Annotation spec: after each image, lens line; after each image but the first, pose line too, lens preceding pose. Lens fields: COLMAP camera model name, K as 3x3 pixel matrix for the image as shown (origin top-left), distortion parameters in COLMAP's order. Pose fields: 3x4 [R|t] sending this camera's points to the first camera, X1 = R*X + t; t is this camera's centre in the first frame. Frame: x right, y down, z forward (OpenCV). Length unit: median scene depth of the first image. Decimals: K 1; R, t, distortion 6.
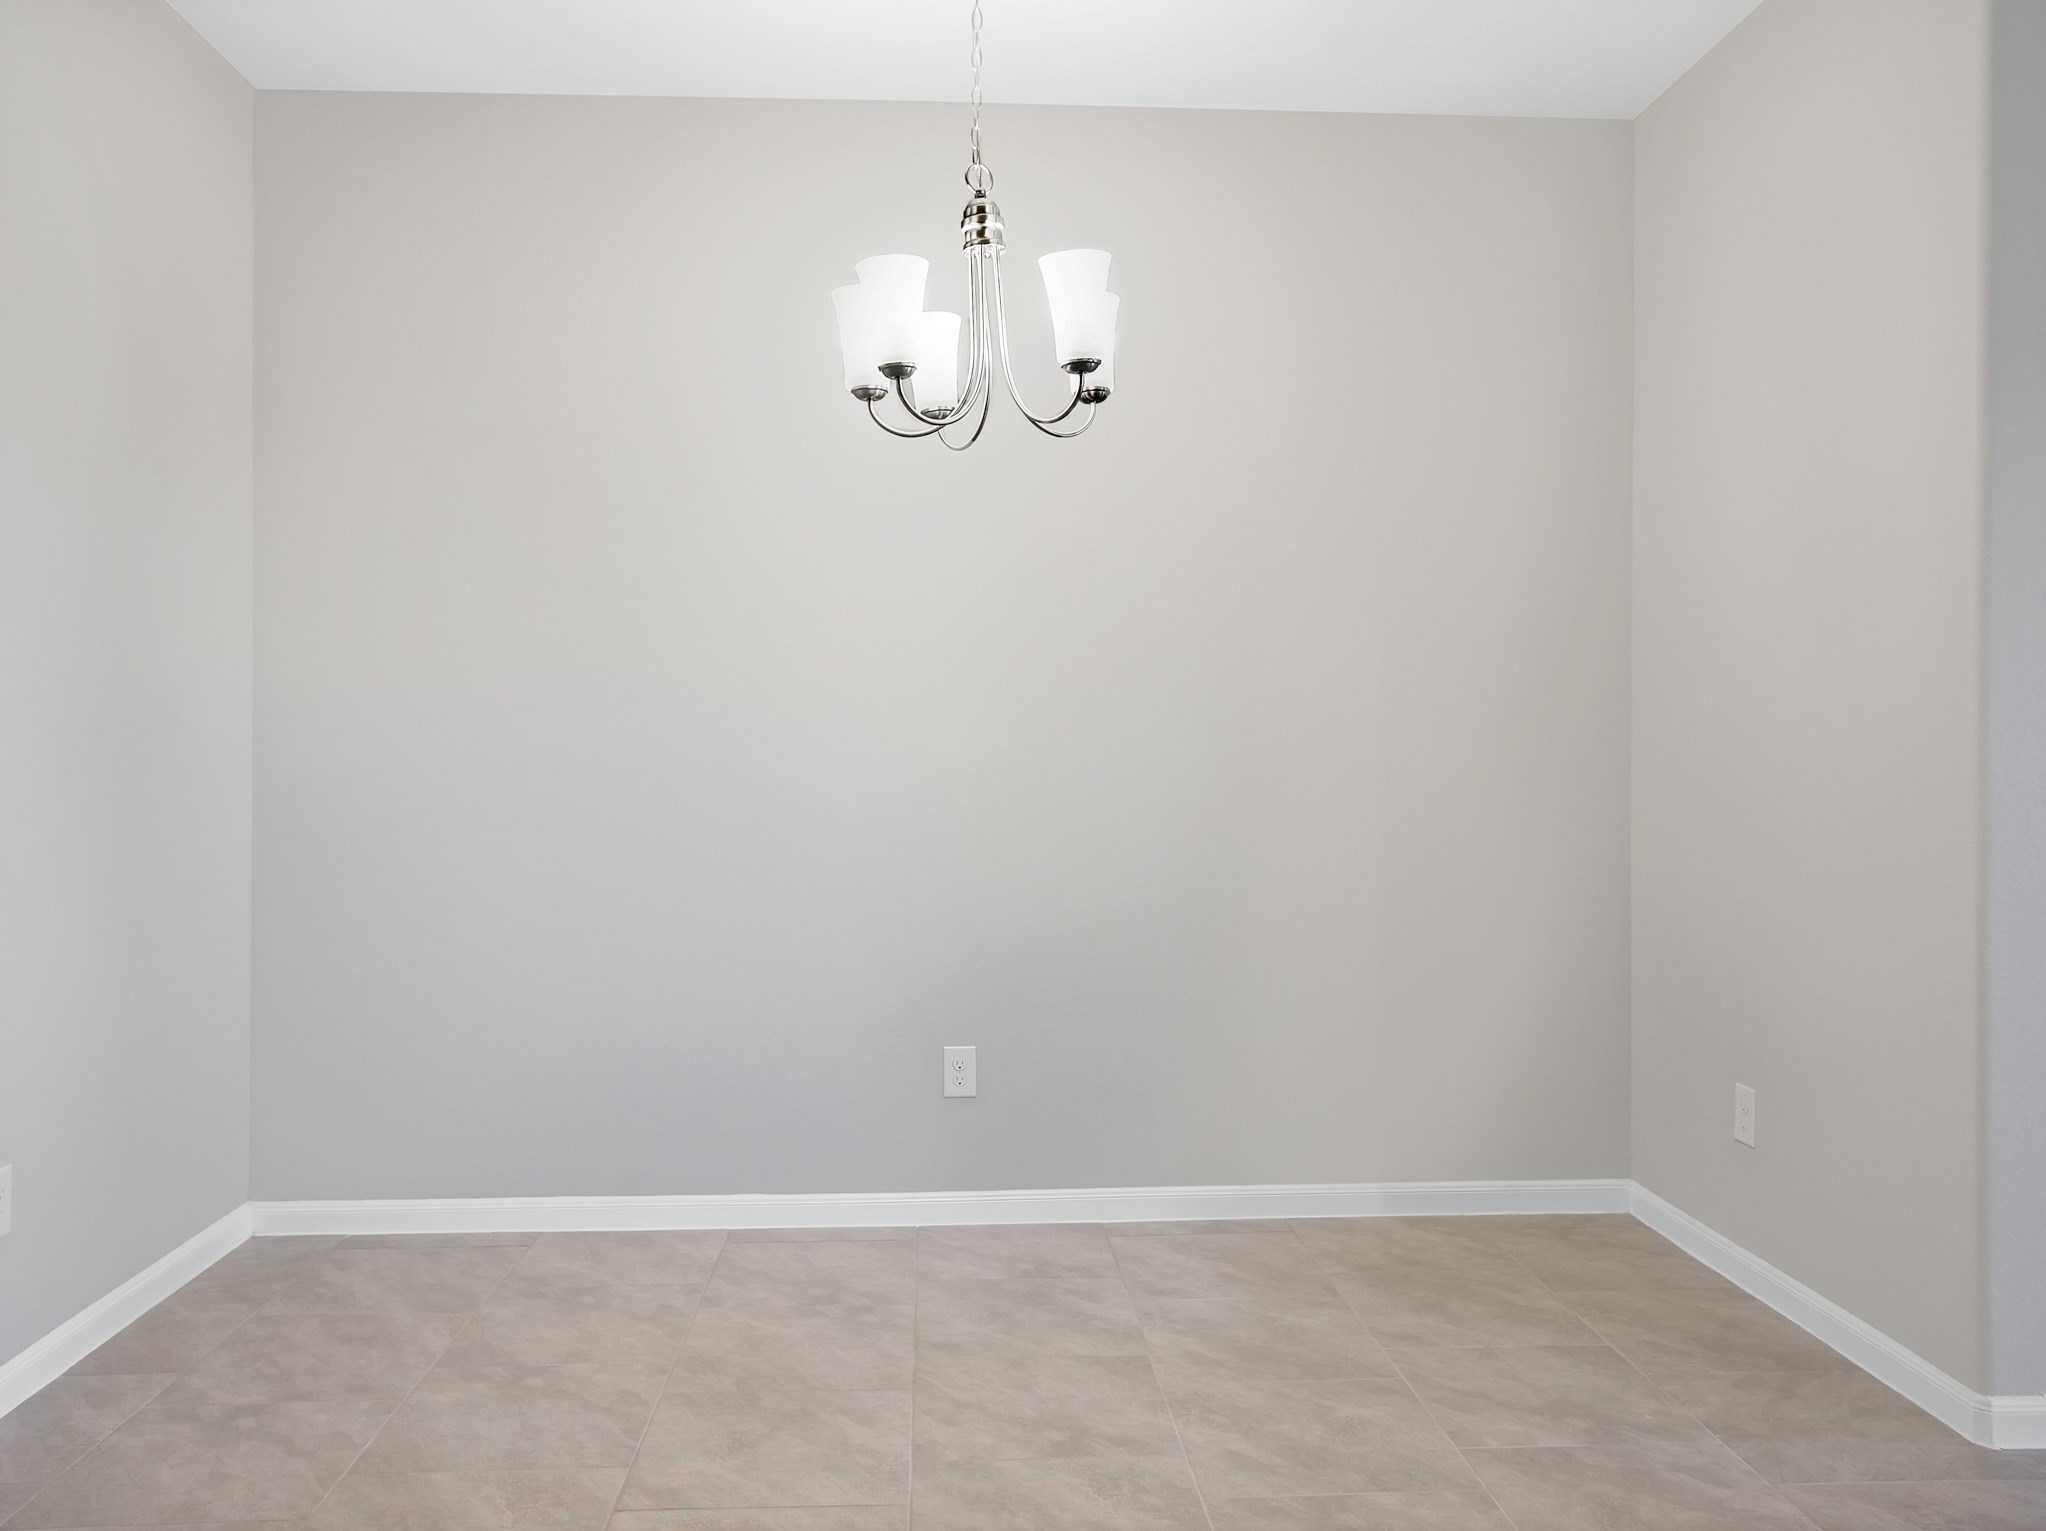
lens RADIAL K [[1587.2, 0, 1023.0], [0, 1587.2, 765.5], [0, 0, 1]] dist [-0.005045, -0.001483]
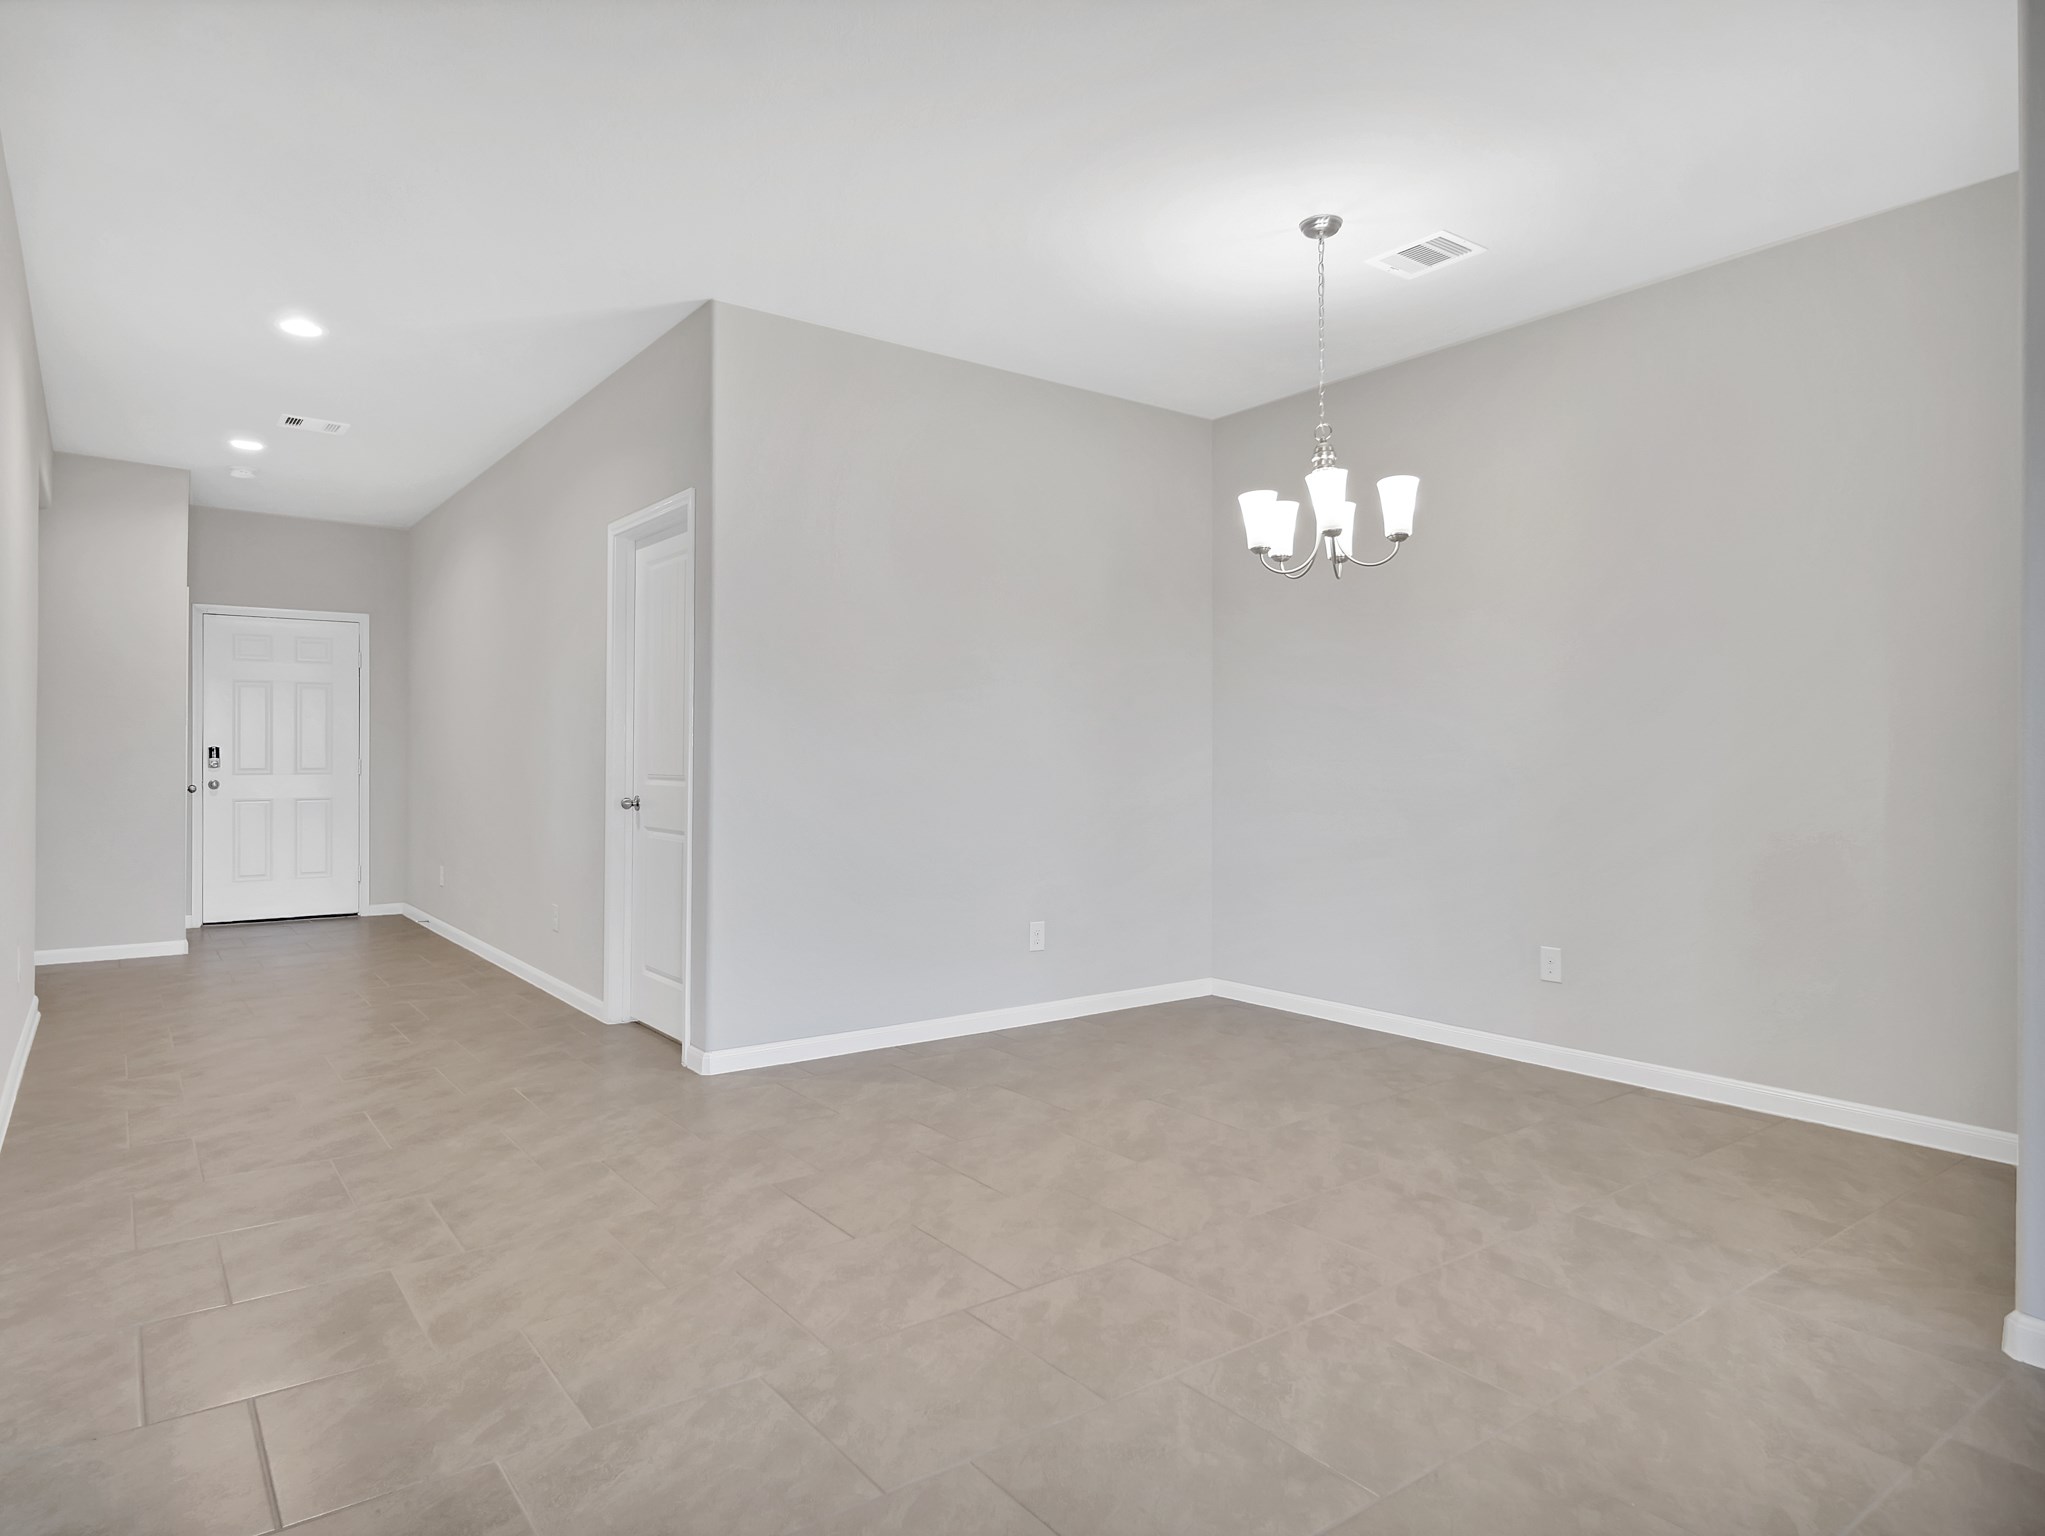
lens RADIAL K [[1201.8, 0, 1018.3], [0, 1201.8, 756.6], [0, 0, 1]] dist [-0.002299, 0.001071]
pose [[0.560102, -0.001721, -0.828422, 0.856456], [-0.004222, 0.999979, -0.004931, 0.010839], [0.828413, 0.006259, 0.560083, -0.056748]]
